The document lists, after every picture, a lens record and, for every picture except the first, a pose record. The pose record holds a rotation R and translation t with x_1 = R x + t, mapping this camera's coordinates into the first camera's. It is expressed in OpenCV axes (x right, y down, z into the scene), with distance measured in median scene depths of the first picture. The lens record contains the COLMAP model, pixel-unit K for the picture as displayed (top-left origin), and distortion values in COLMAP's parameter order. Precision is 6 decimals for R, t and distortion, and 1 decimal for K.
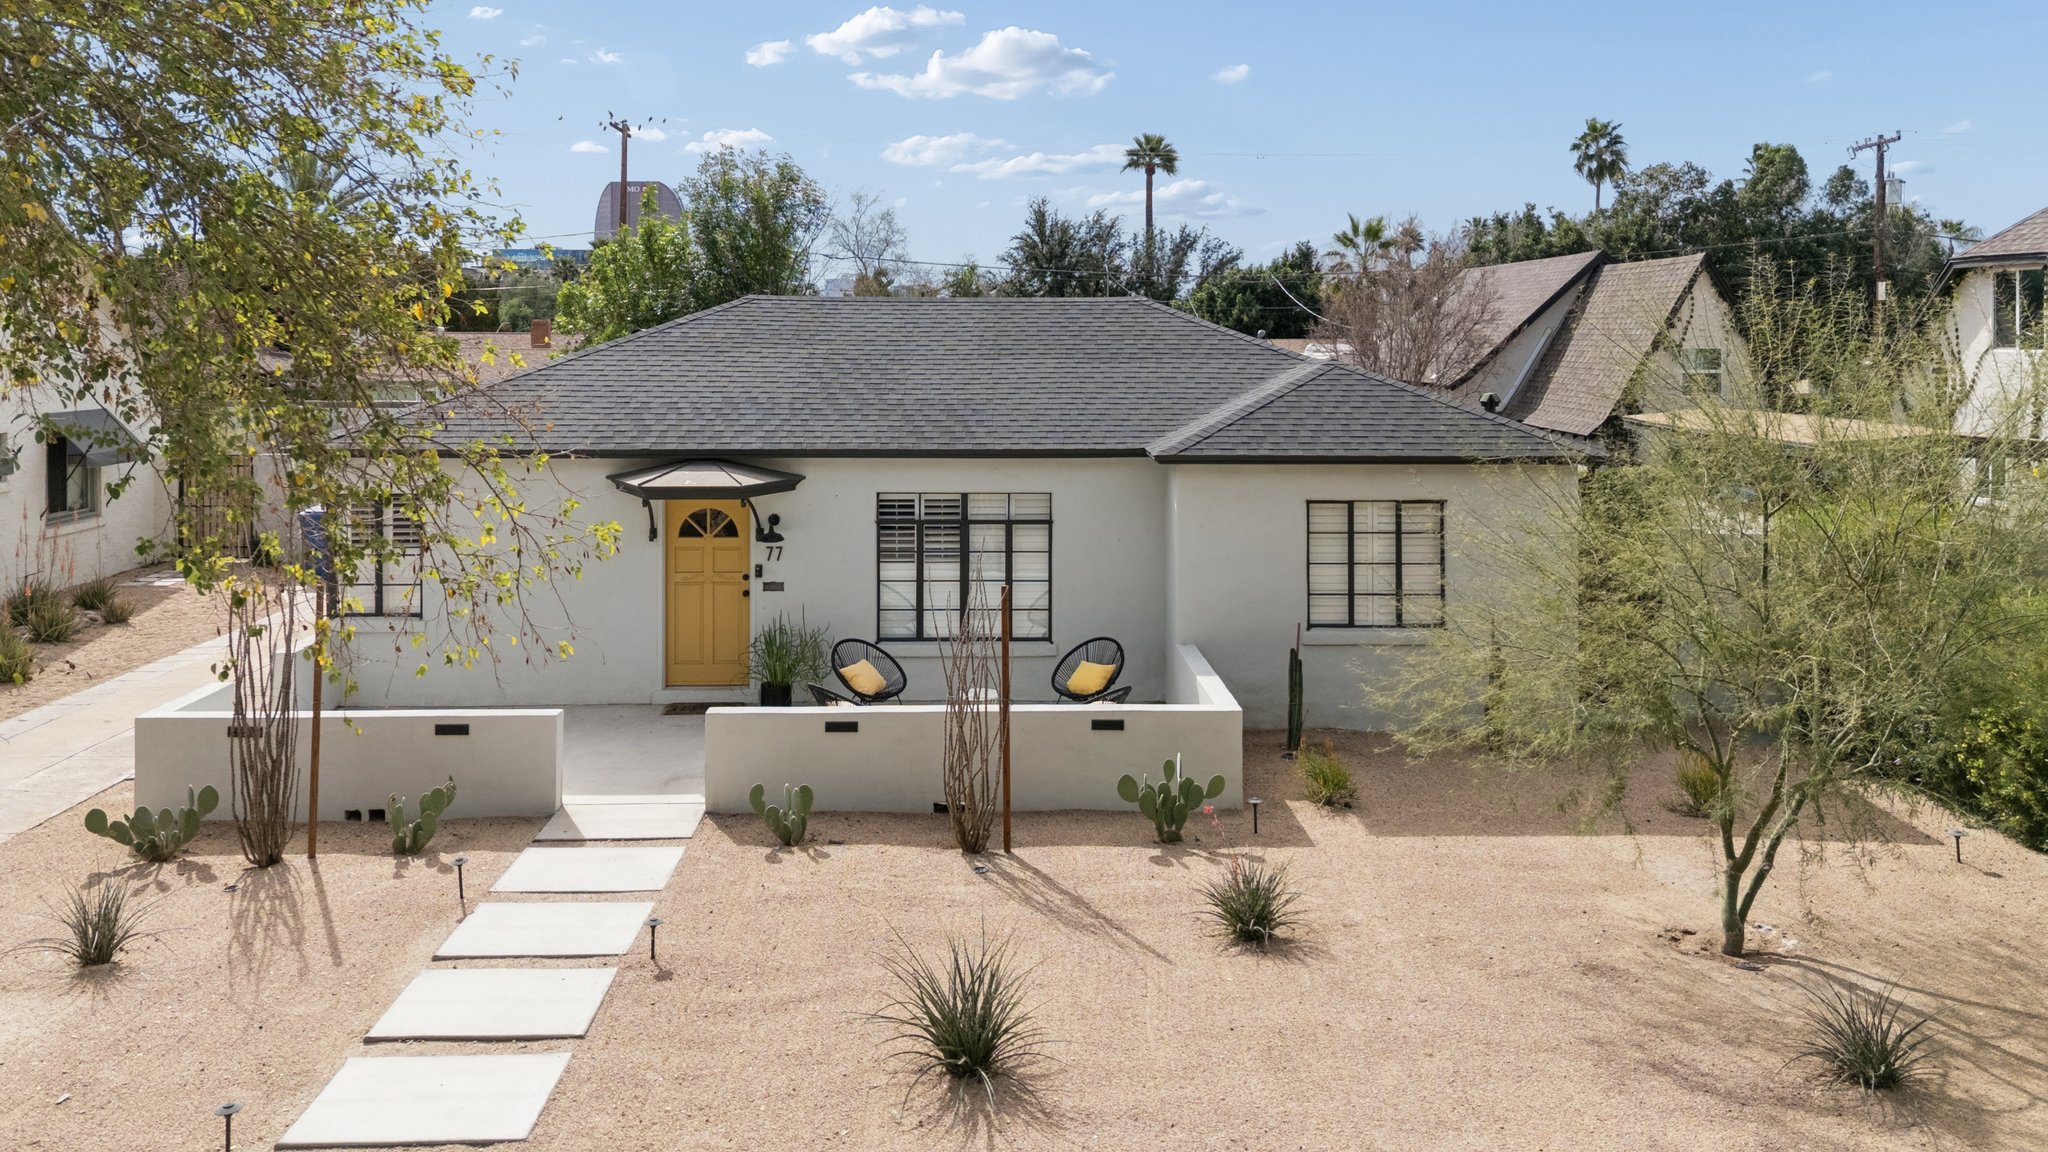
lens RADIAL K [[1555.0, 0, 1026.9], [0, 1555.0, 386.5], [0, 0, 1]] dist [0.066128, -0.073353]
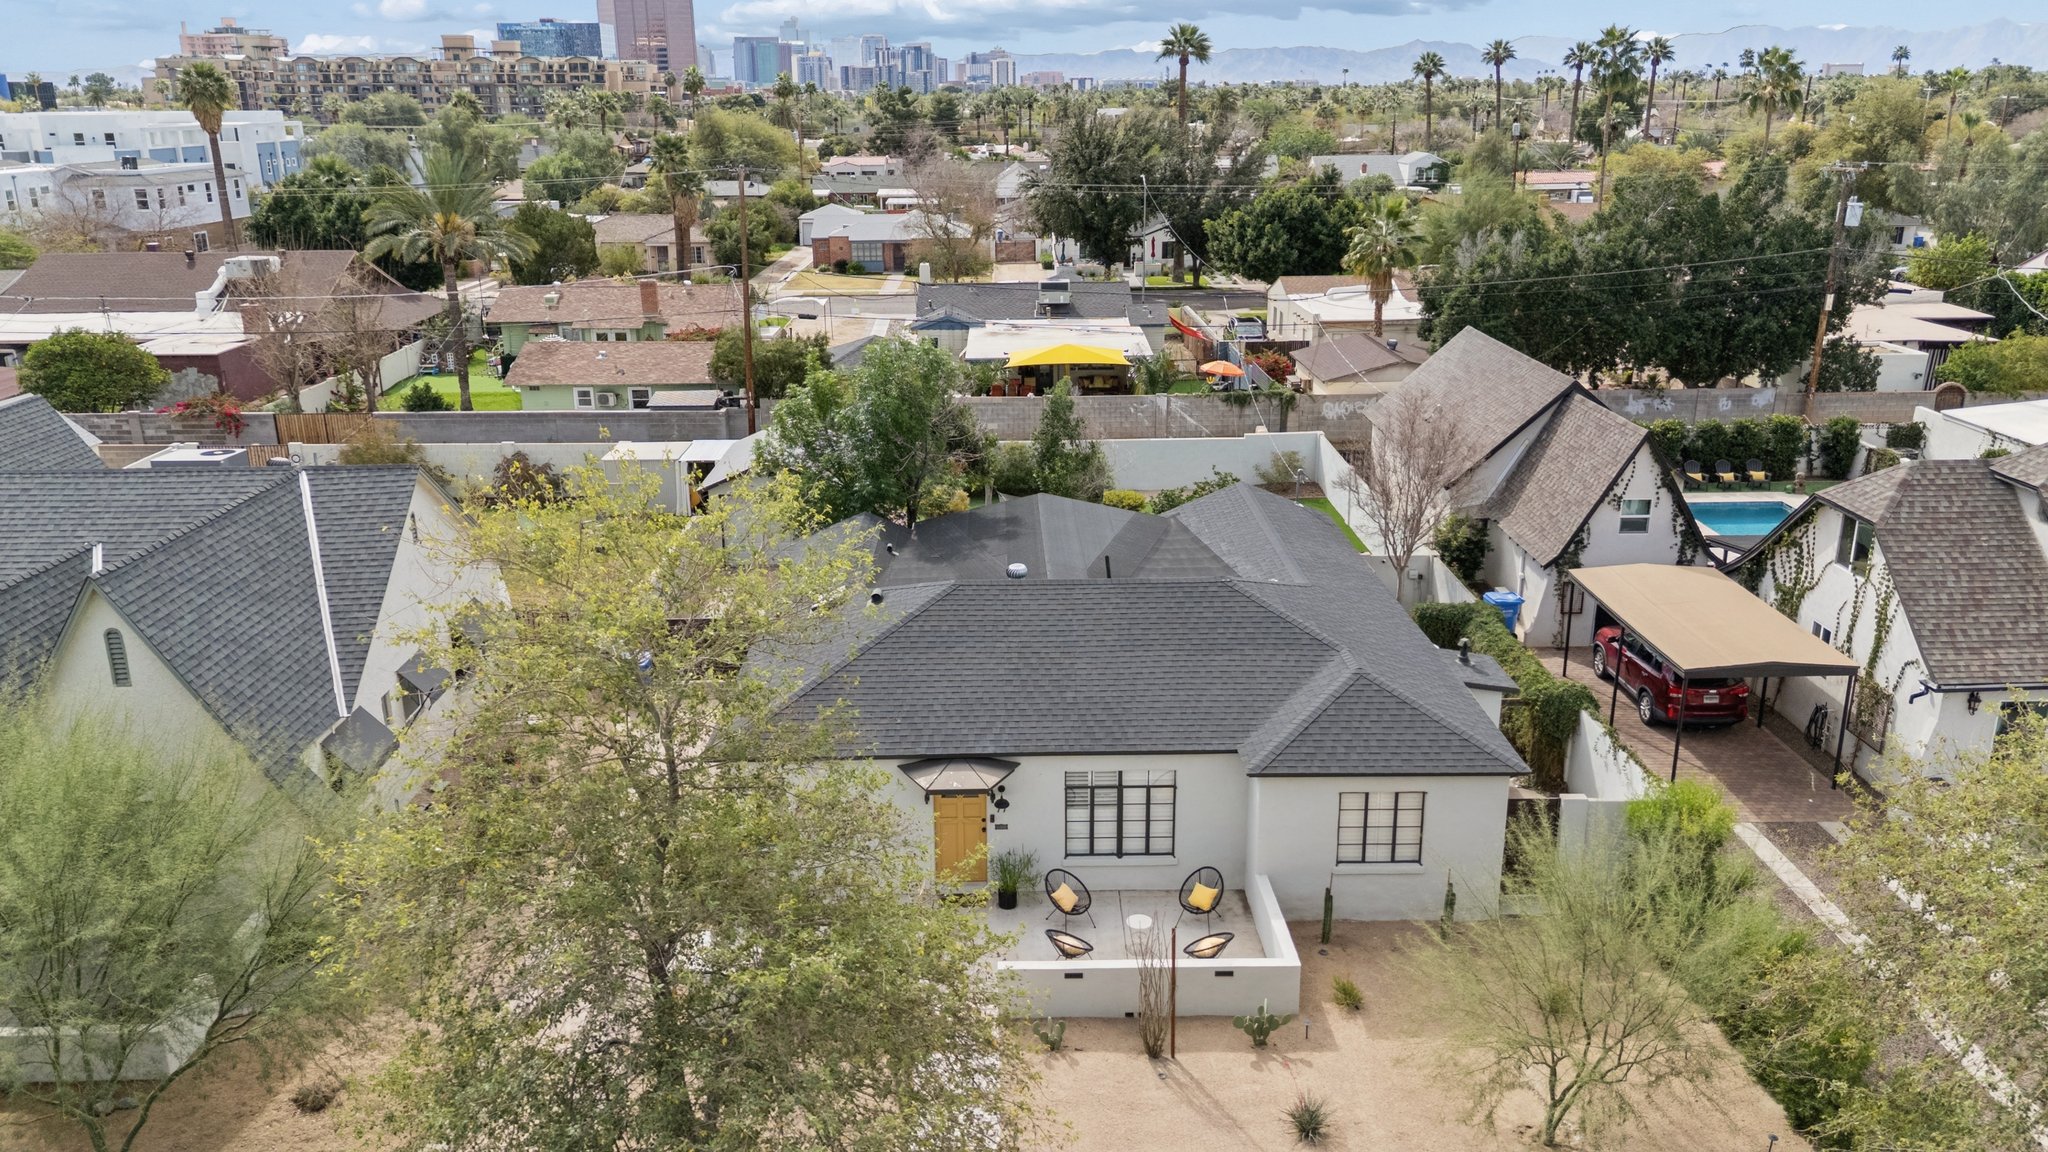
lens RADIAL K [[1477.5, 0, 1022.8], [0, 1477.5, 606.3], [0, 0, 1]] dist [0.055814, -0.074483]
pose [[0.999870, -0.007108, -0.014488, -0.116396], [0.010928, 0.958832, 0.283762, -0.517624], [0.011874, -0.283884, 0.958785, -0.389802]]
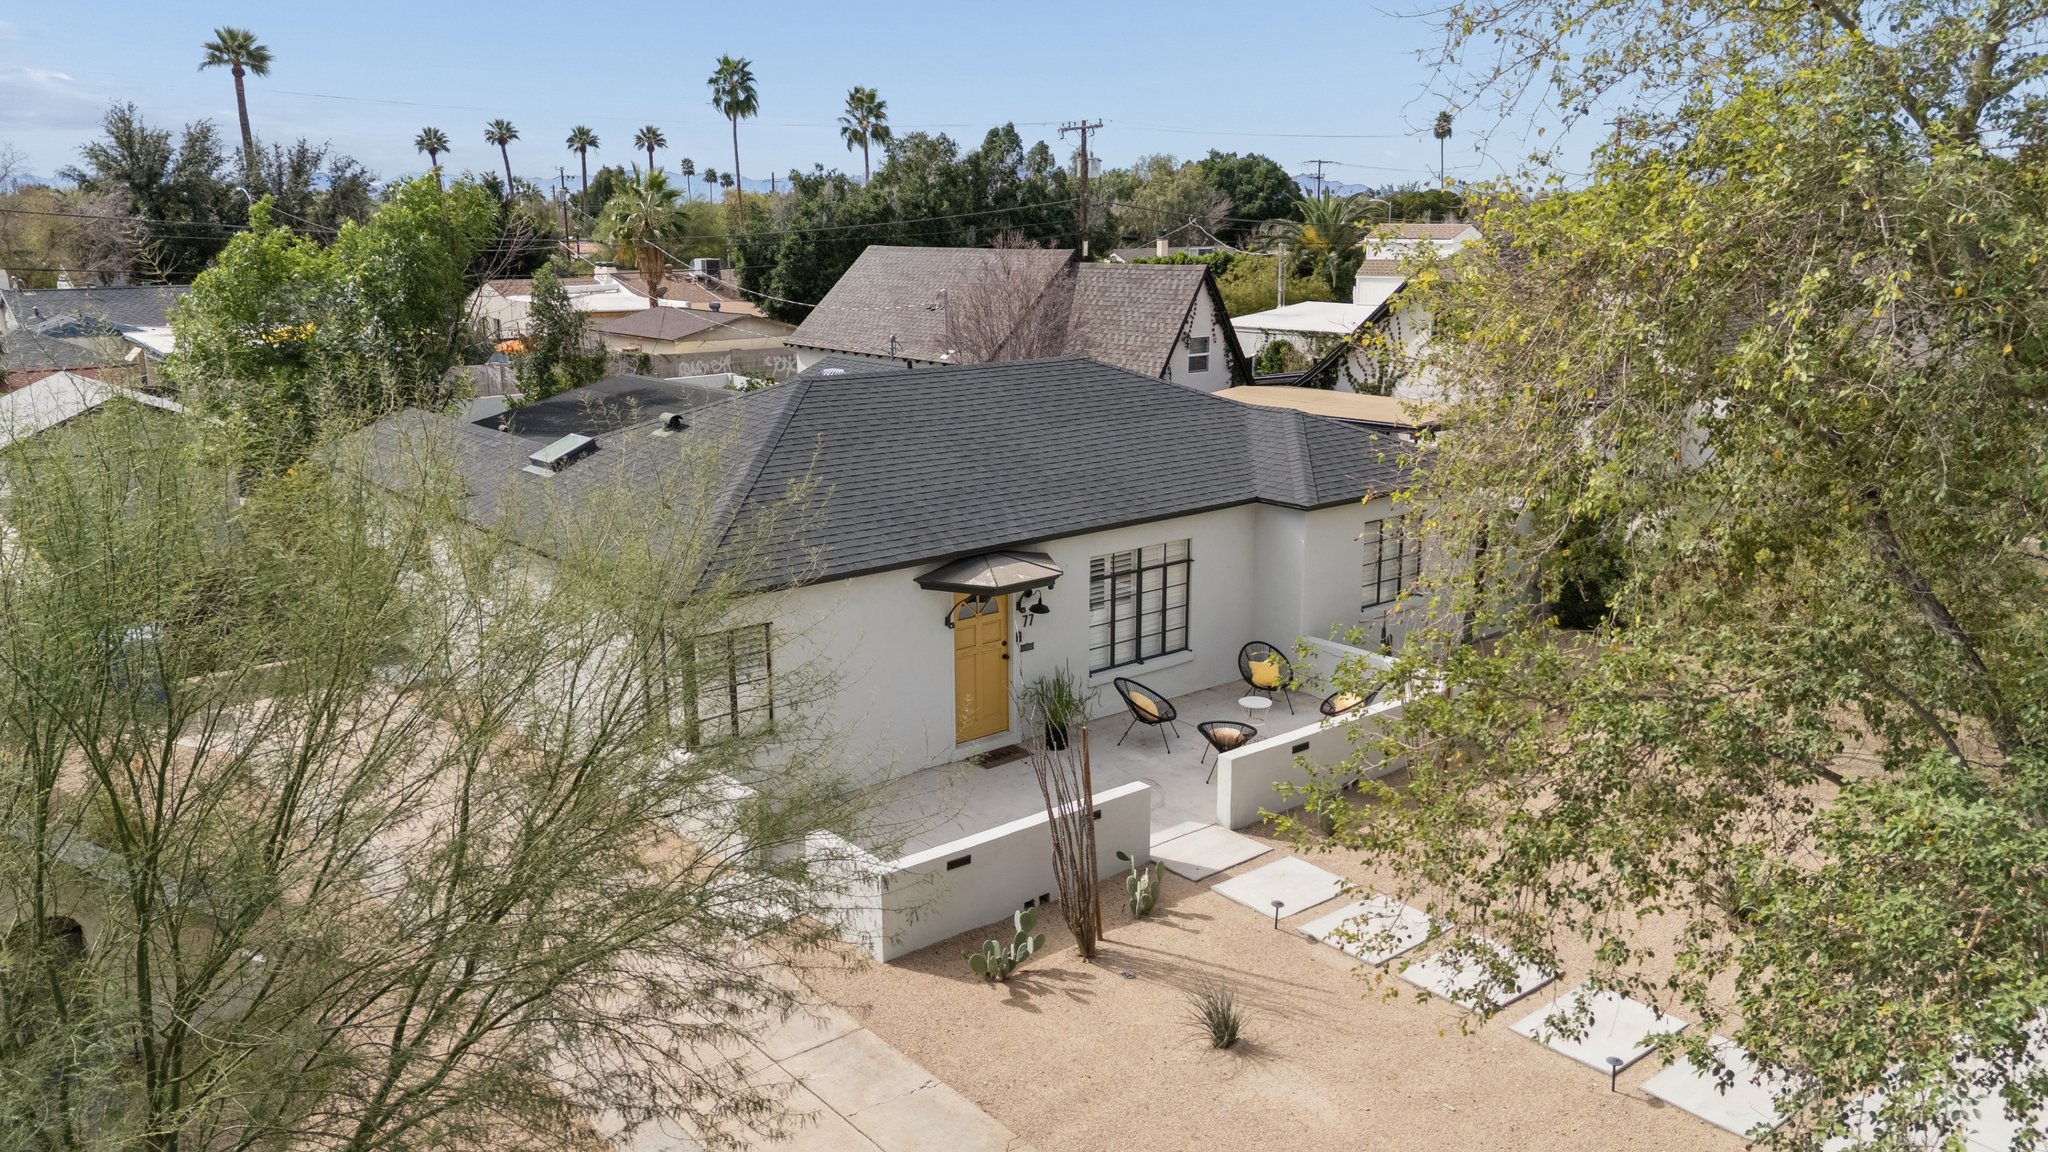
lens RADIAL K [[1435.8, 0, 1033.0], [0, 1435.8, 638.3], [0, 0, 1]] dist [0.074071, -0.066862]
pose [[0.788618, -0.176568, 0.588987, -0.806600], [0.029230, 0.967566, 0.250922, -0.155205], [-0.614188, -0.180665, 0.768201, 0.148420]]
